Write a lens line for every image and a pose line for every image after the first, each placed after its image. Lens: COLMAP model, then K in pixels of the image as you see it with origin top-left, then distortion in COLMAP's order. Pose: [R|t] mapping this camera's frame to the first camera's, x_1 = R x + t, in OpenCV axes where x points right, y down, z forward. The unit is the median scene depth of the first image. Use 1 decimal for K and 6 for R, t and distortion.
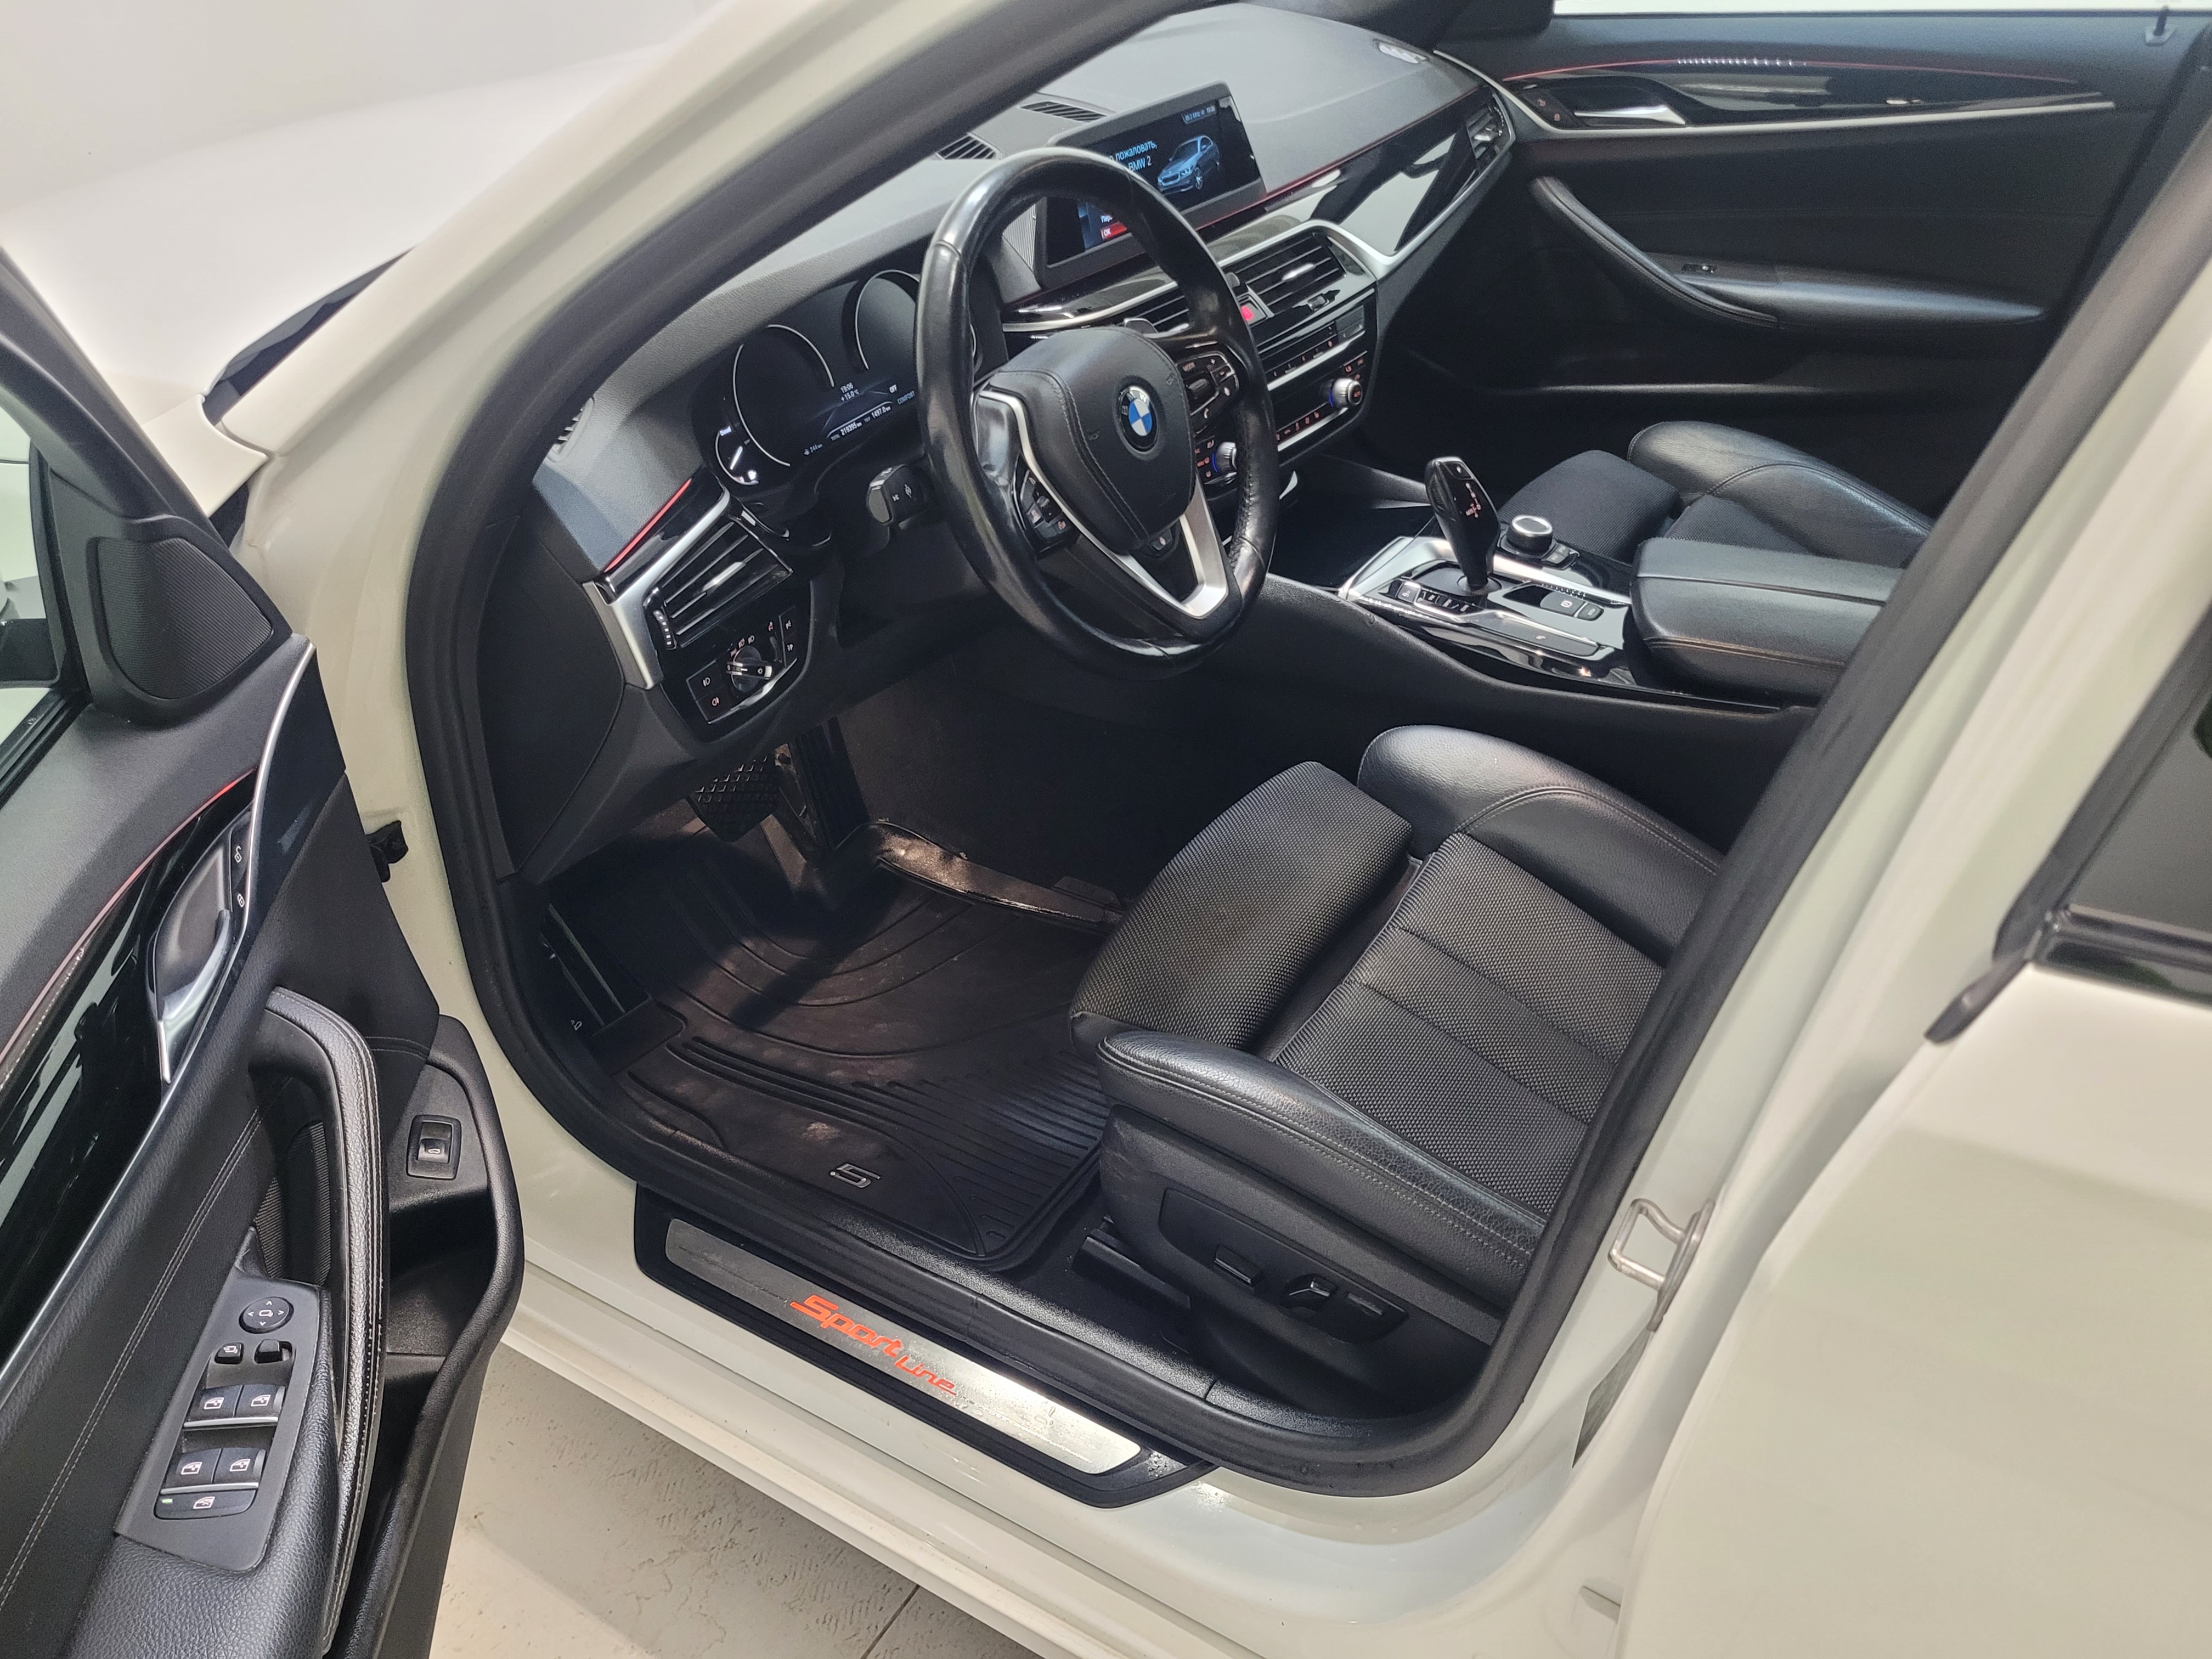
lens RADIAL K [[1738.1, 0, 1099.1], [0, 1738.1, 834.0], [0, 0, 1]] dist [-0.001595, -0.005251]
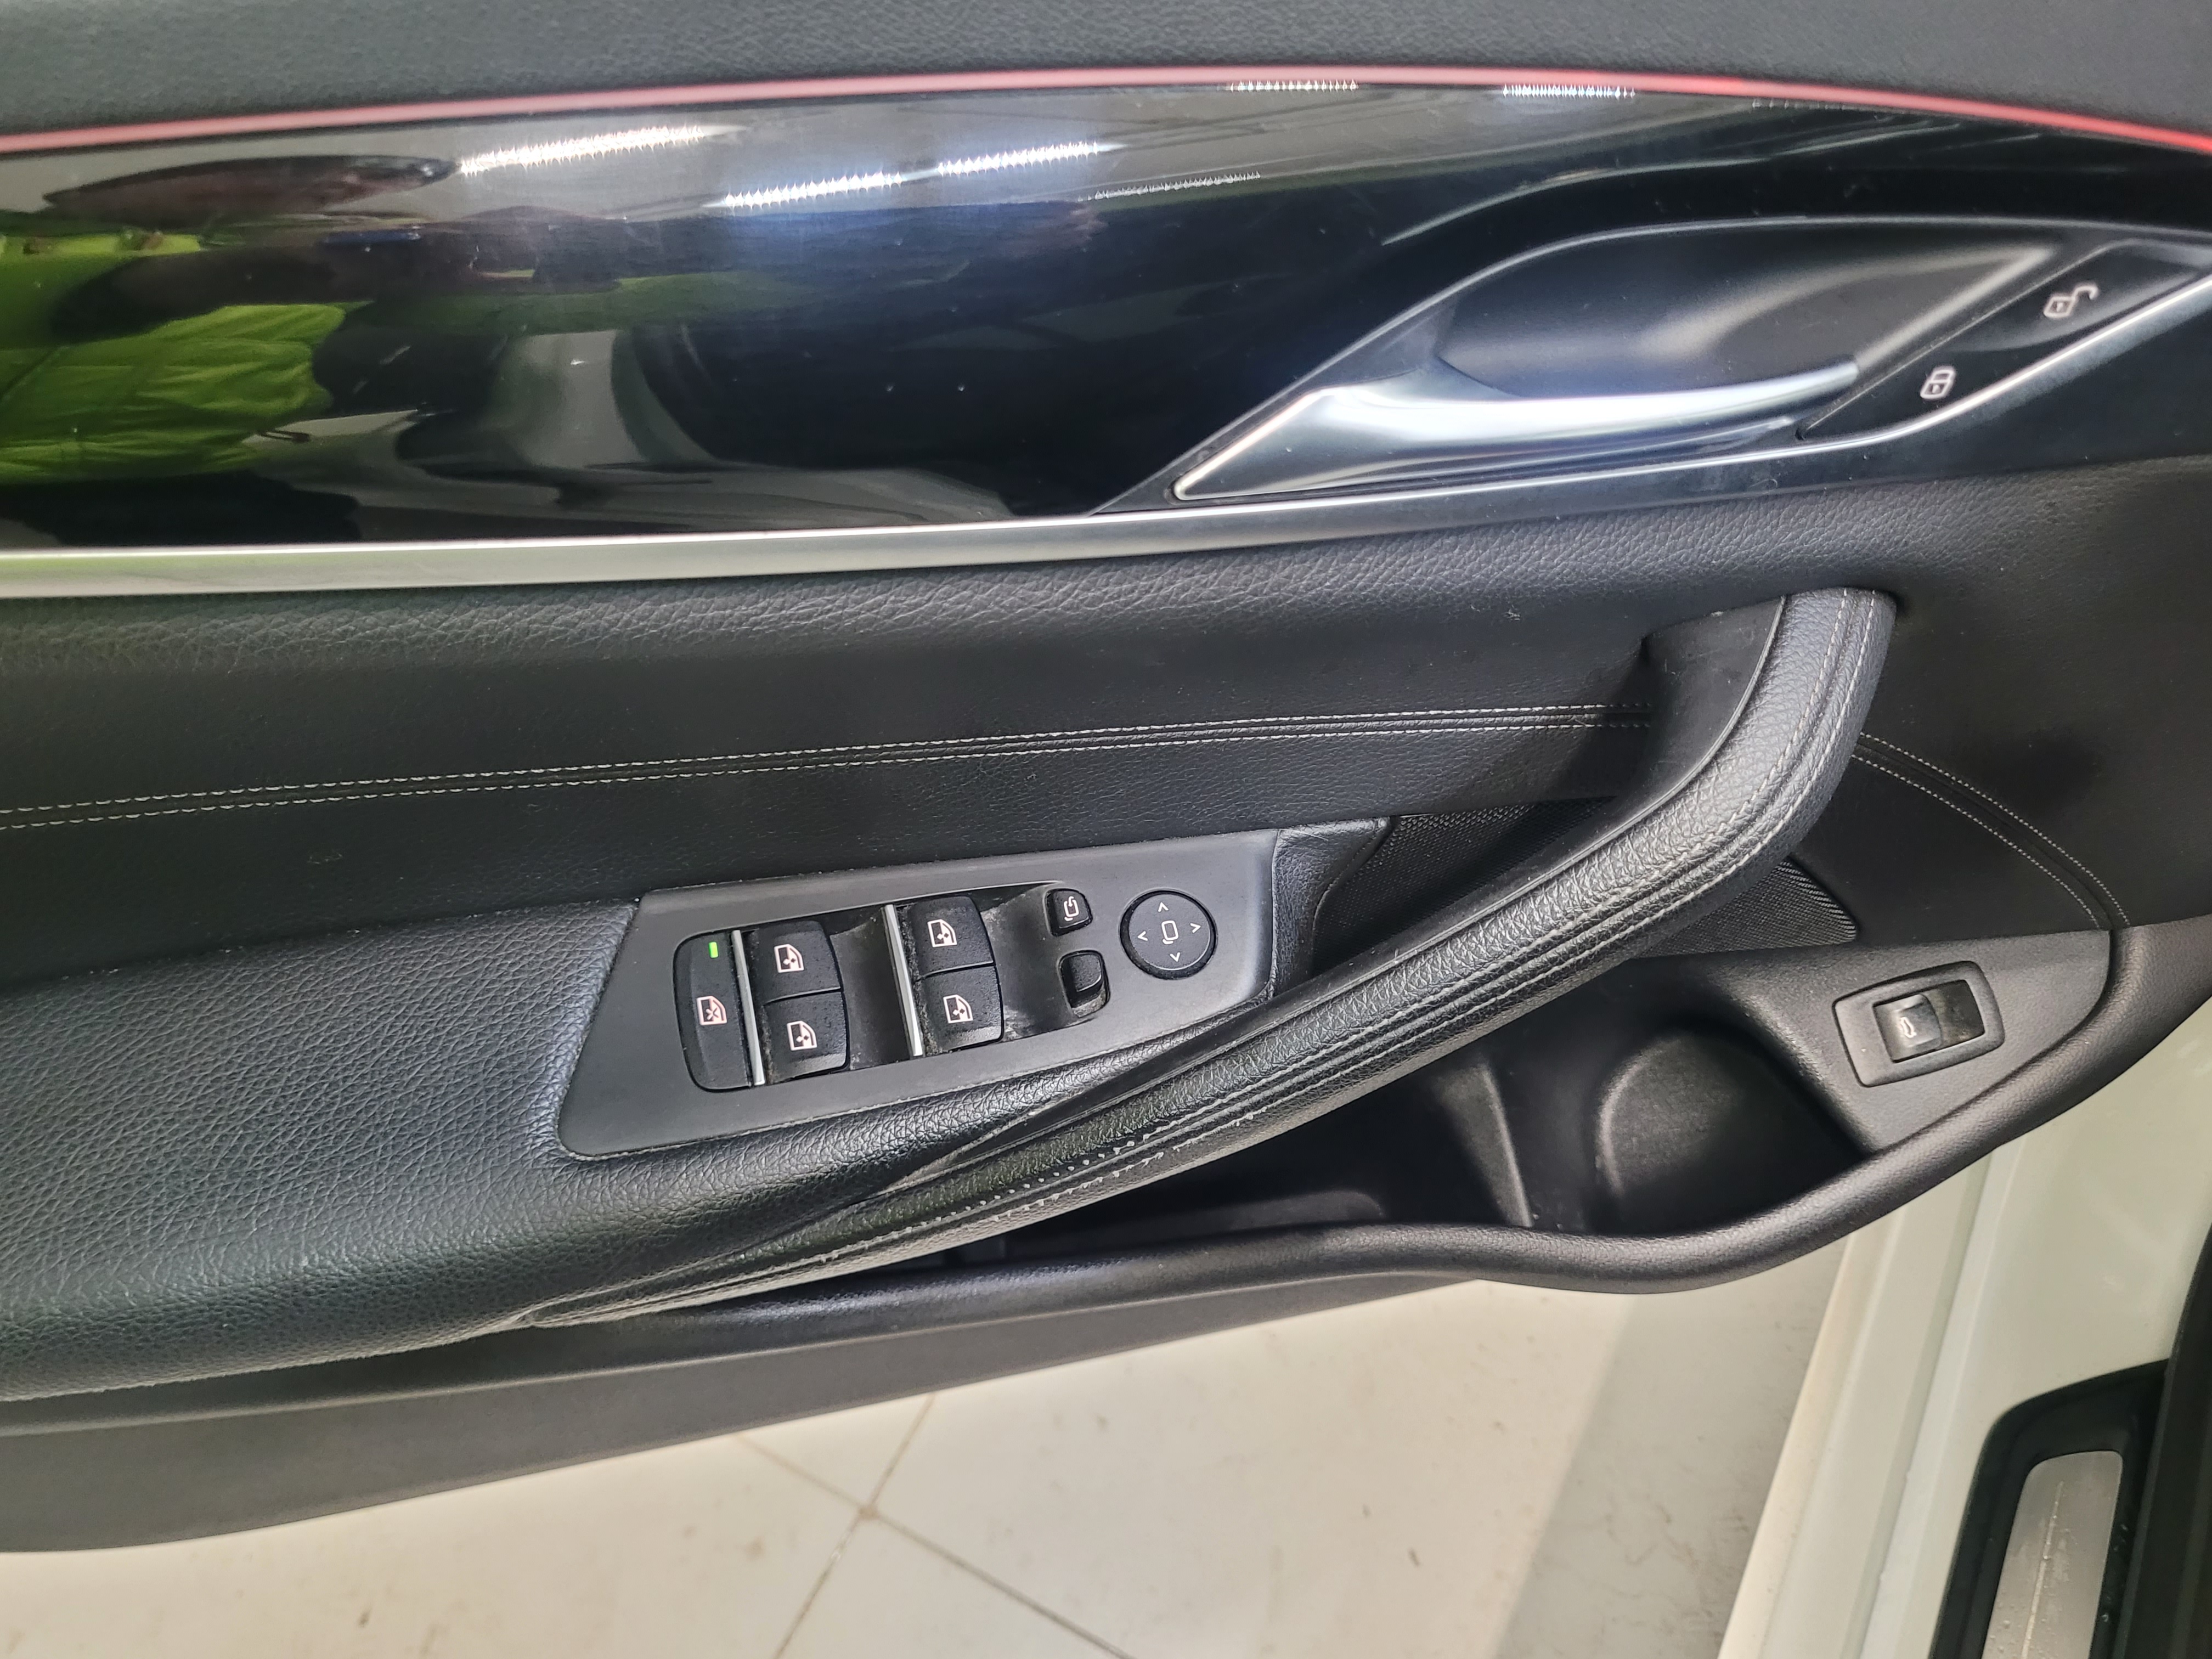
lens RADIAL K [[1738.1, 0, 1099.1], [0, 1738.1, 834.0], [0, 0, 1]] dist [-0.001595, -0.005251]
pose [[0.067058, 0.837229, -0.542726, -0.220995], [-0.569118, 0.478879, 0.668416, -0.064633], [0.819517, 0.264052, 0.508595, 0.692458]]
